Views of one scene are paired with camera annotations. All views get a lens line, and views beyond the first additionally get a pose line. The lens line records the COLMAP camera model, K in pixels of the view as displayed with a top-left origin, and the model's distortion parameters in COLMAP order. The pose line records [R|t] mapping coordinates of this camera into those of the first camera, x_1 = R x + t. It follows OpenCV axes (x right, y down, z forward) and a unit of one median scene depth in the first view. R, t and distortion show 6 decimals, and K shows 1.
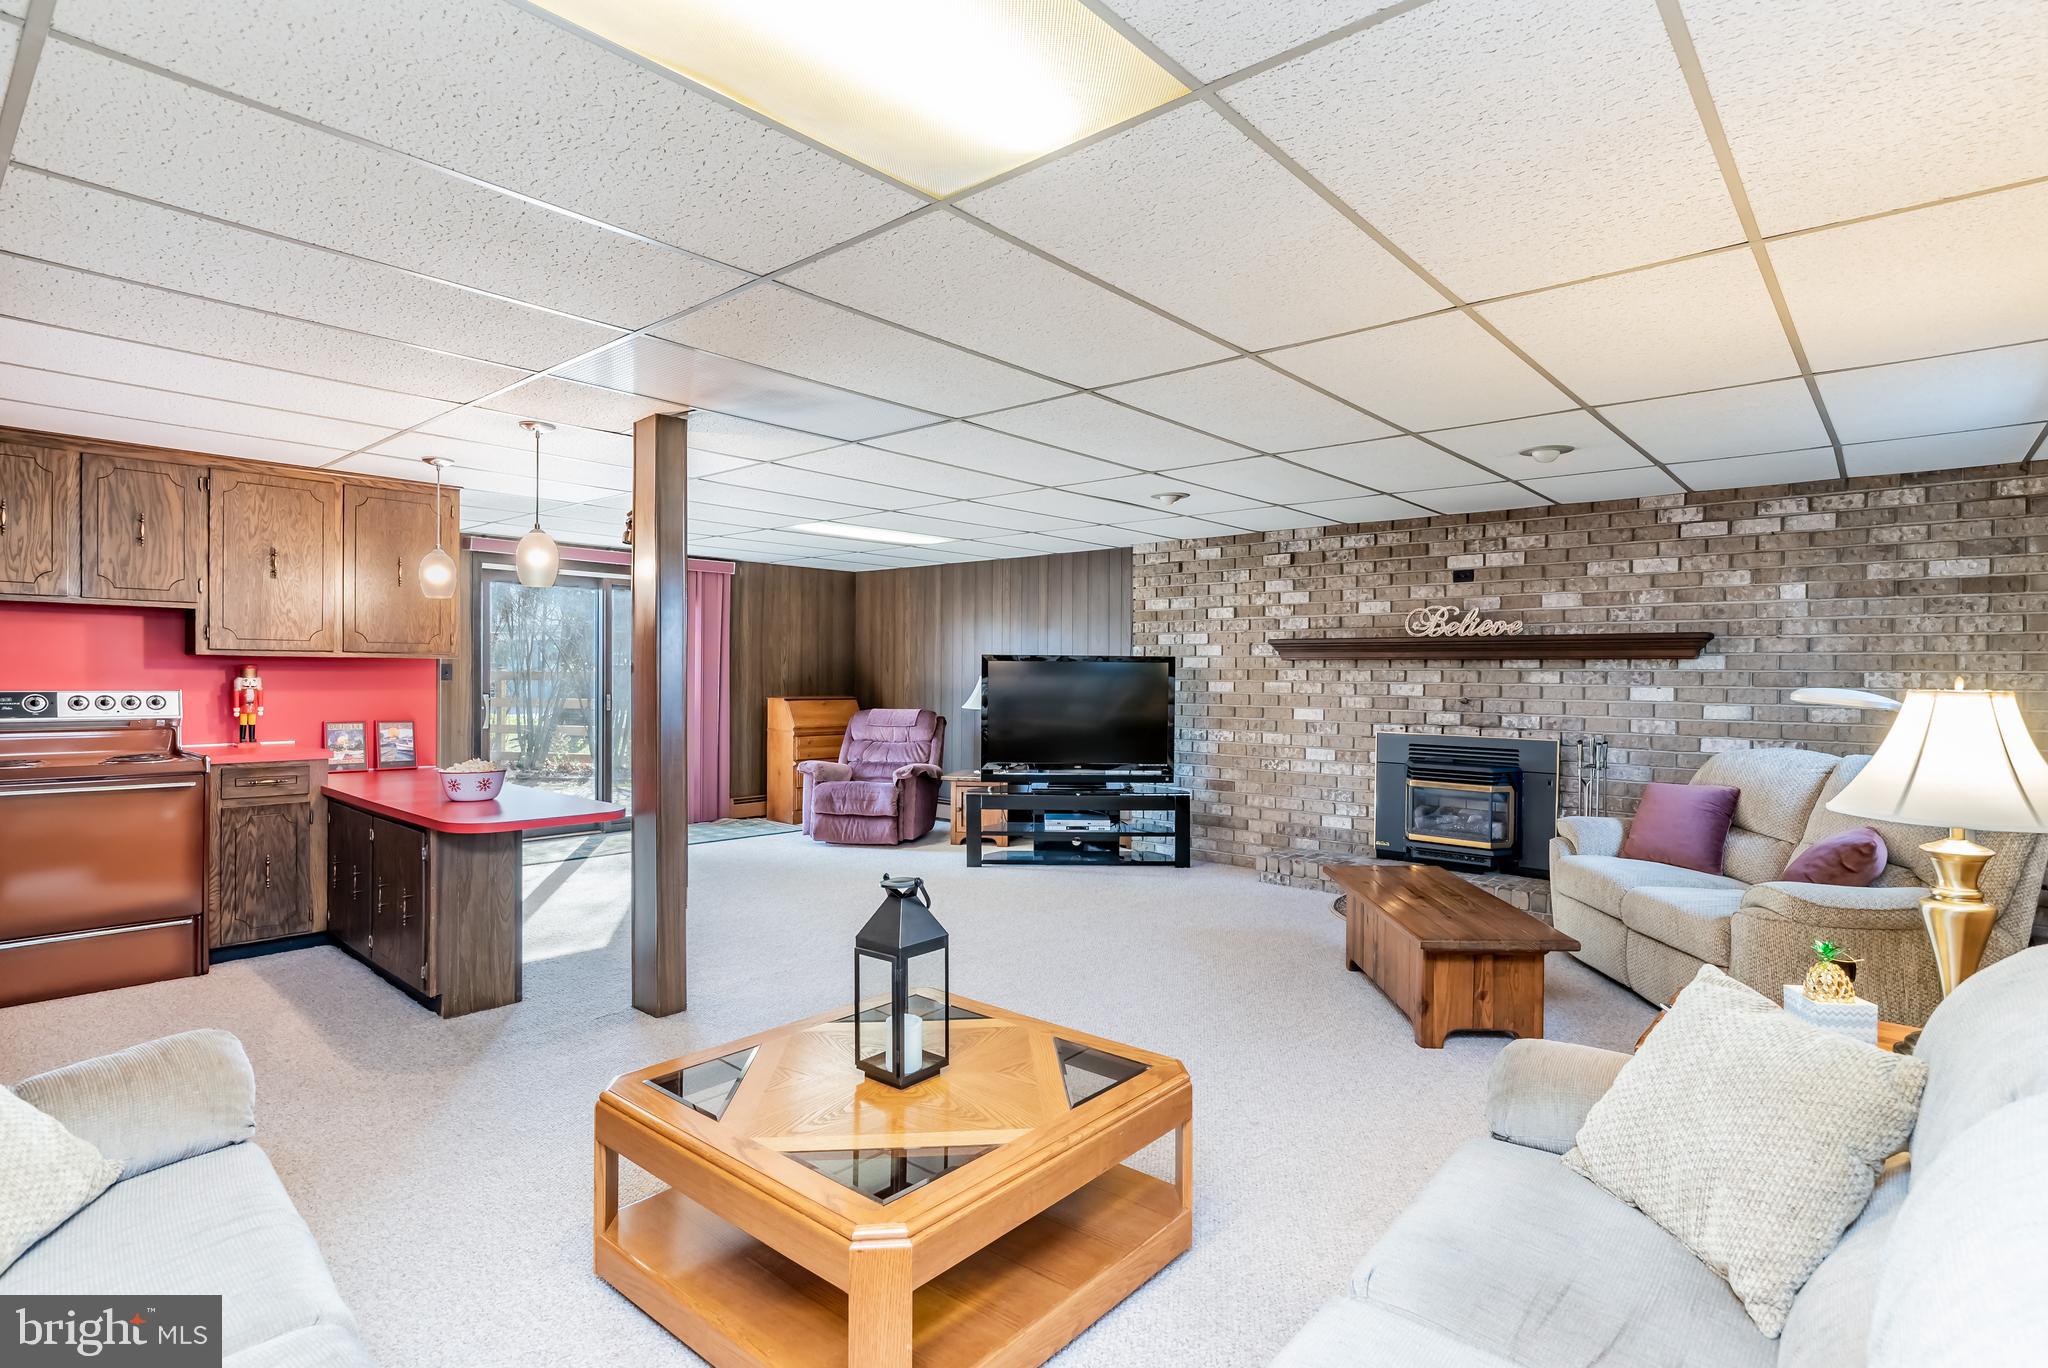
lens RADIAL K [[1013.9, 0, 1027.3], [0, 1013.9, 667.4], [0, 0, 1]] dist [-0.000671, 0.000090]
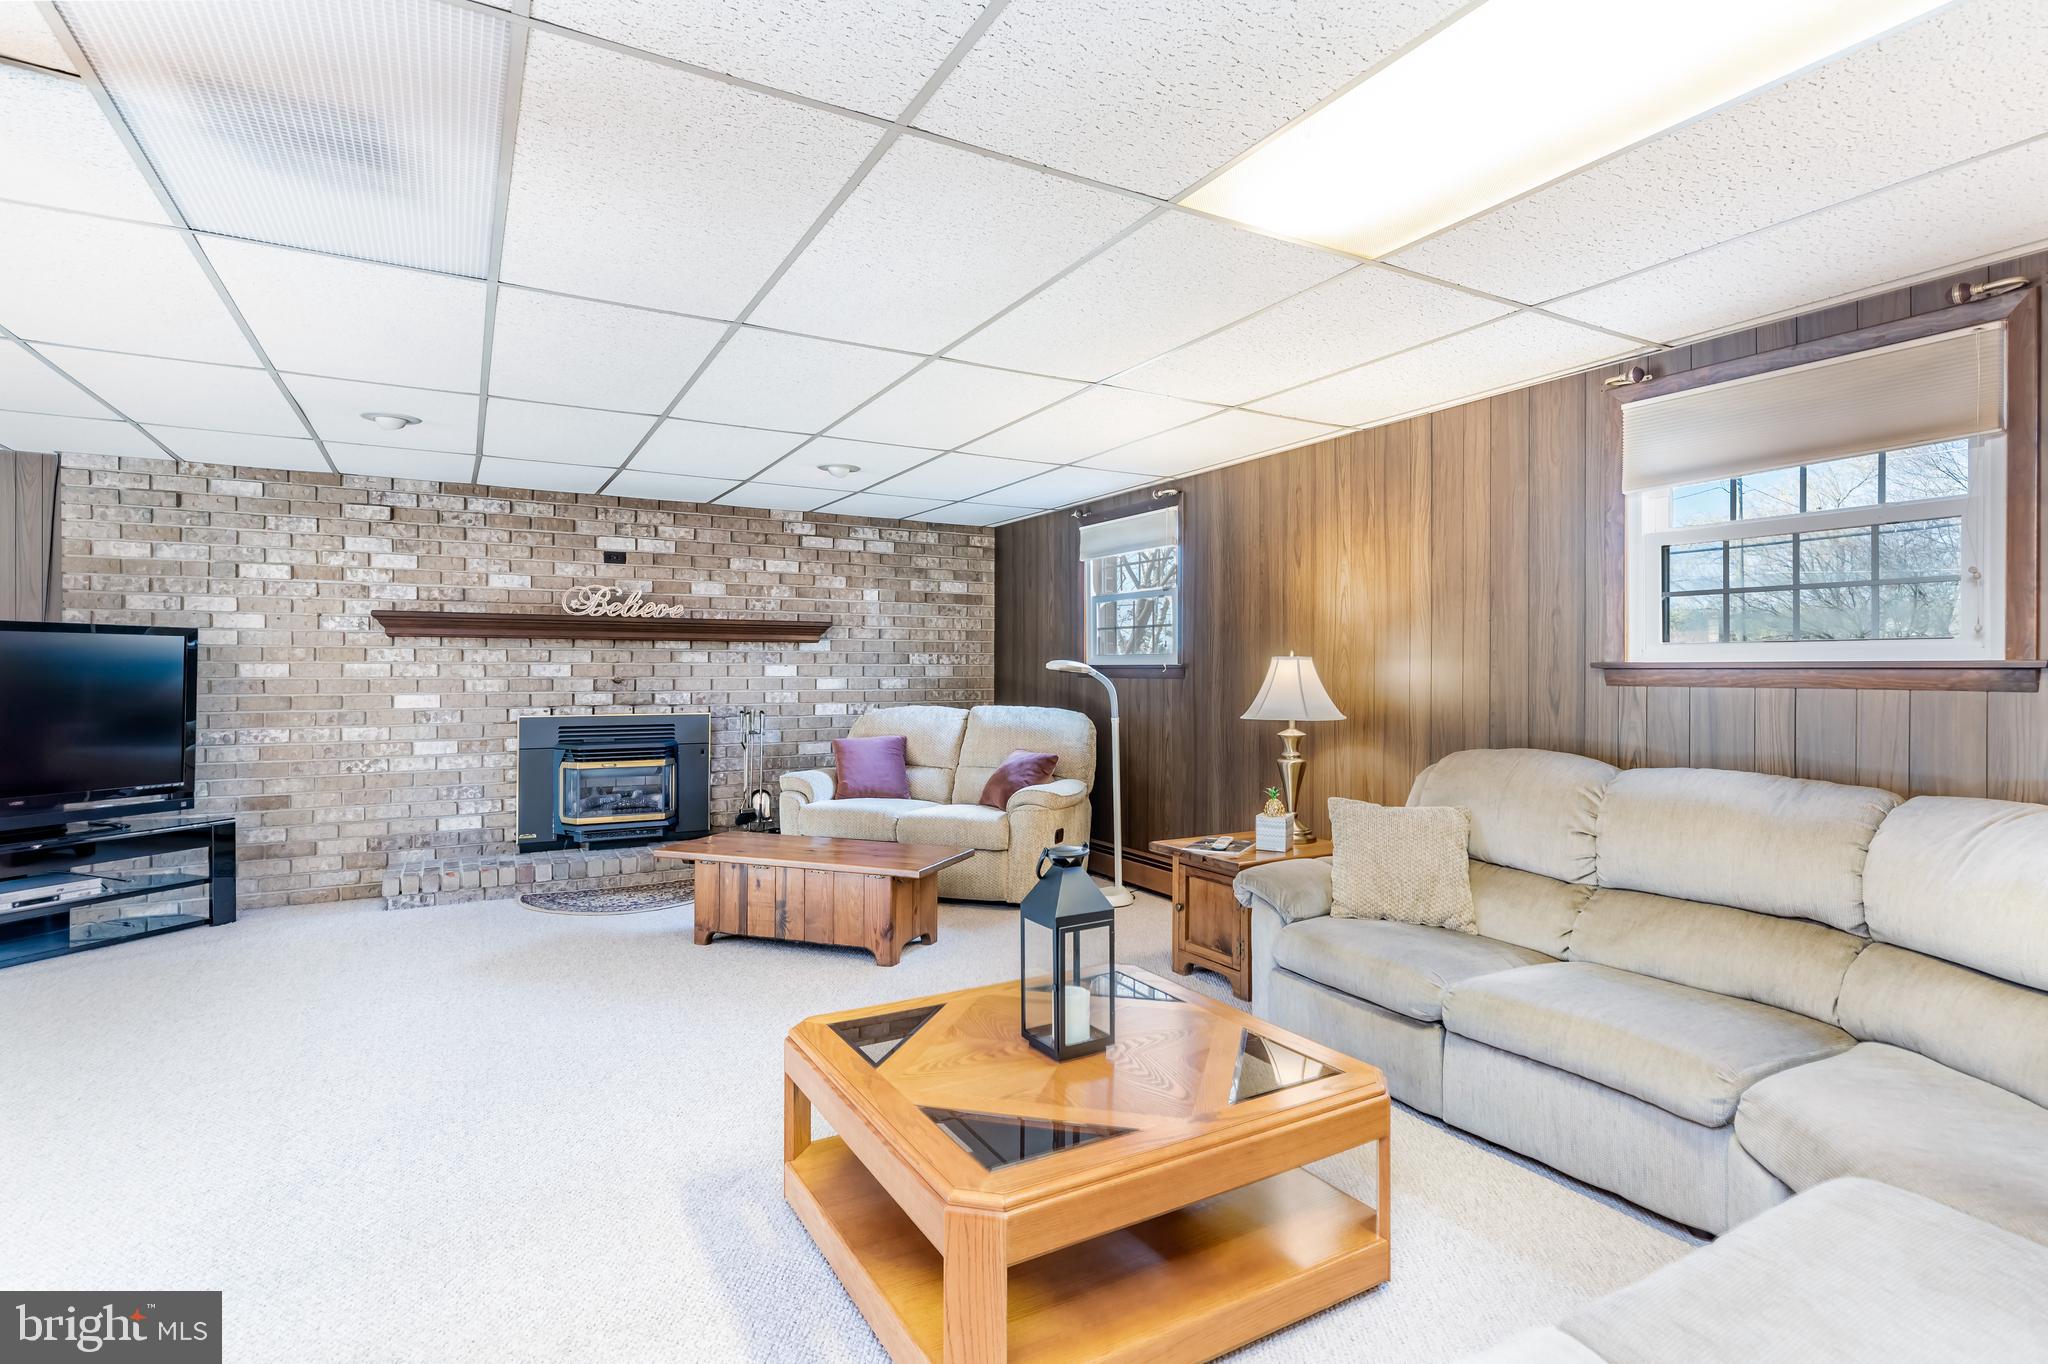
lens RADIAL K [[978.9, 0, 1092.0], [0, 978.9, 649.9], [0, 0, 1]] dist [-0.000620, -0.000109]
pose [[0.328288, 0.010704, 0.944517, -0.342037], [-0.004892, 0.999942, -0.009632, 0.009642], [-0.944565, -0.001459, 0.328321, 0.227890]]
